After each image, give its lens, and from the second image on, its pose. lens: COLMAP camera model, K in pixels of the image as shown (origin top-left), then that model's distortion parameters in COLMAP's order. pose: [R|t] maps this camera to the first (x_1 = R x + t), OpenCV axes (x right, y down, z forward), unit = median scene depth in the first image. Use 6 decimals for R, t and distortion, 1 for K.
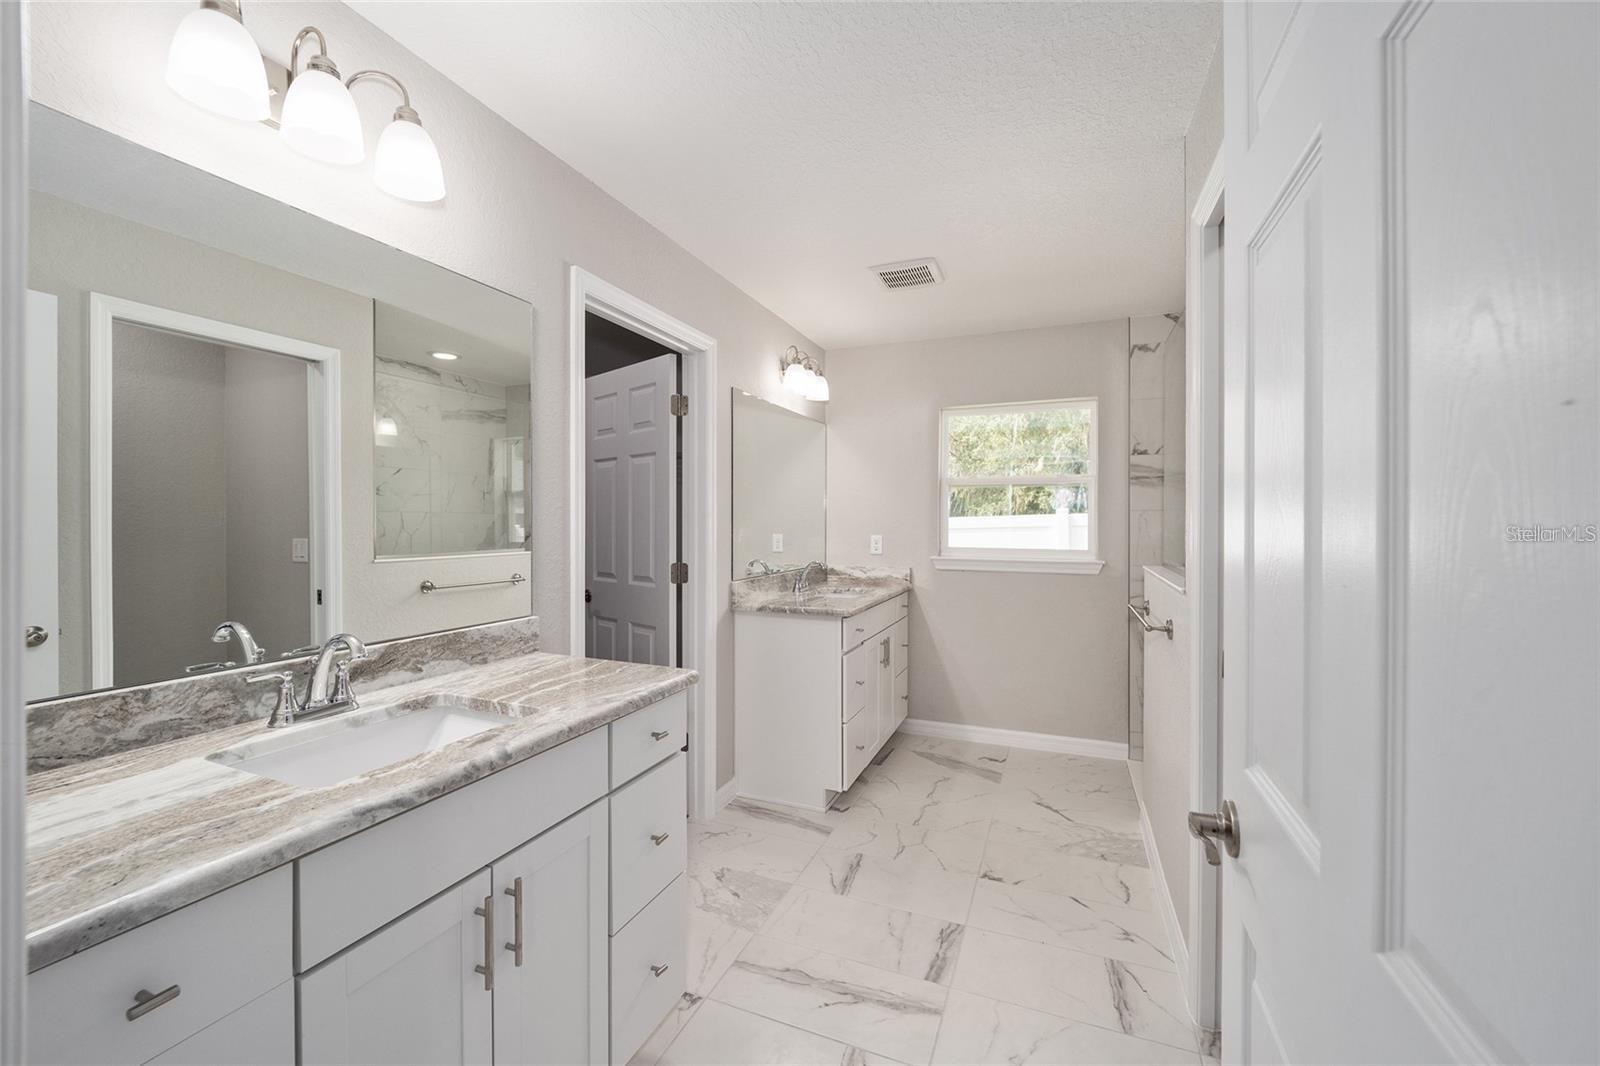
lens RADIAL K [[640.6, 0, 796.7], [0, 640.6, 525.3], [0, 0, 1]] dist [-0.001127, -0.004148]
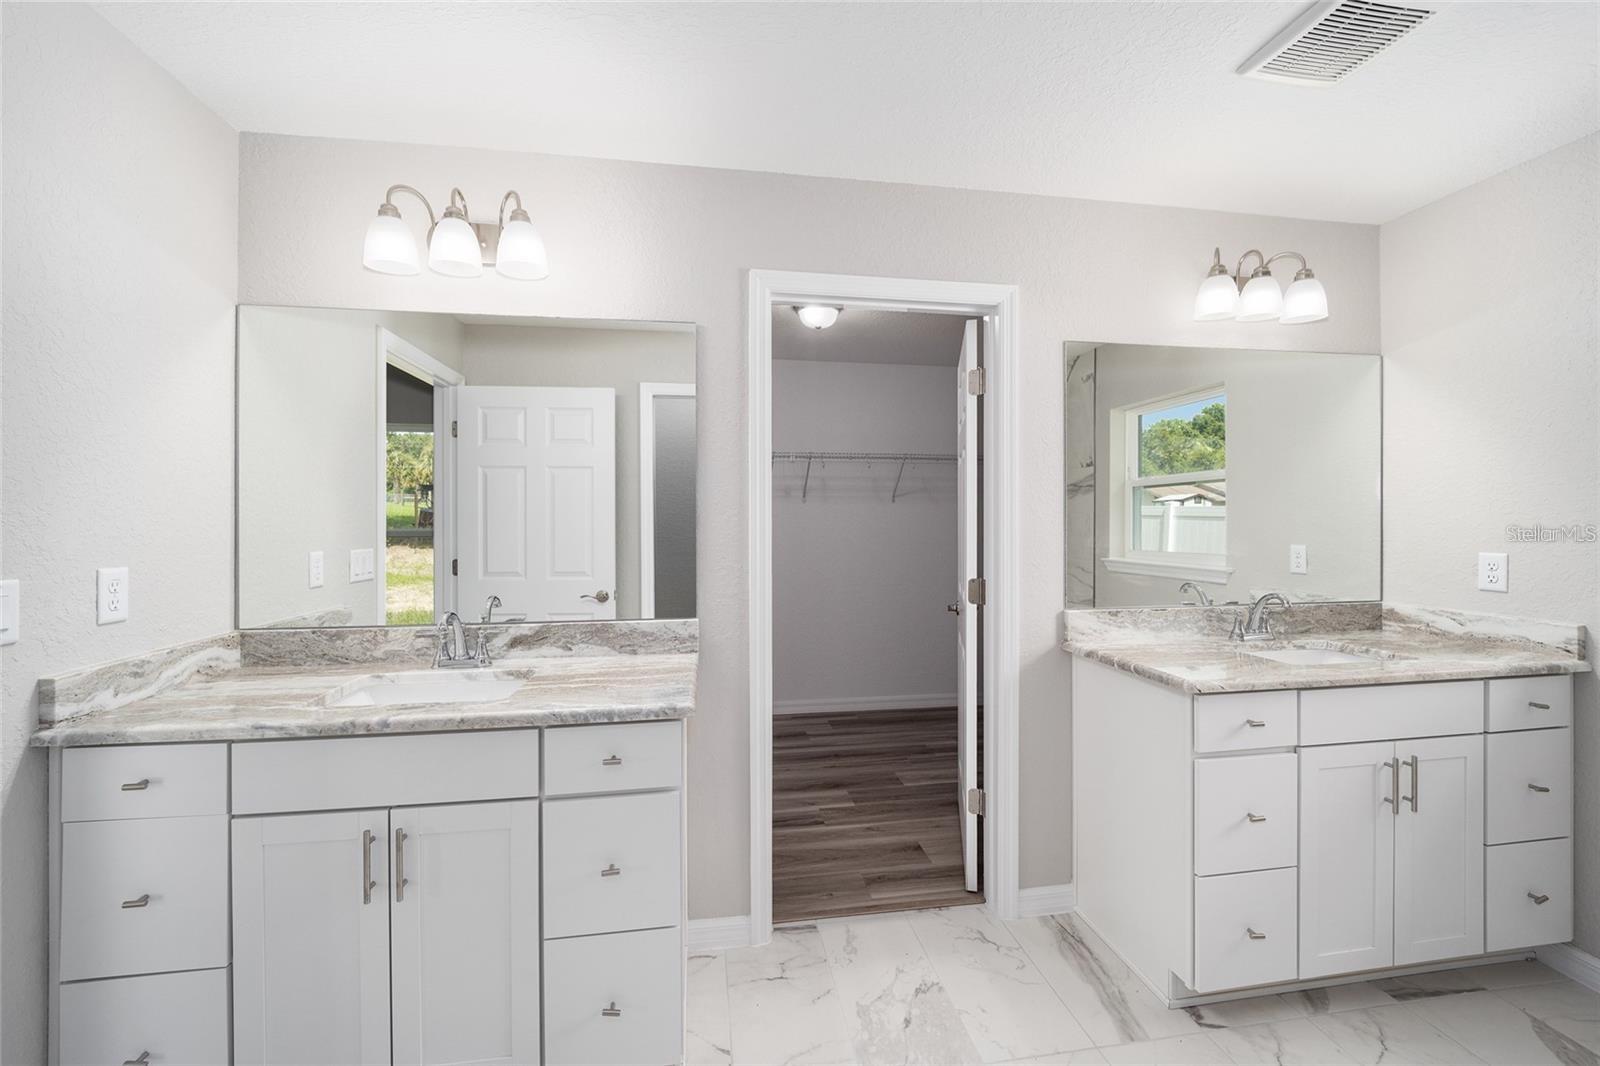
lens RADIAL K [[640.6, 0, 796.7], [0, 640.6, 525.3], [0, 0, 1]] dist [-0.001127, -0.004148]
pose [[0.522152, -0.001014, -0.852852, 0.691968], [0.000152, 0.999999, -0.001095, -0.013382], [0.852852, 0.000442, 0.522152, 0.710587]]
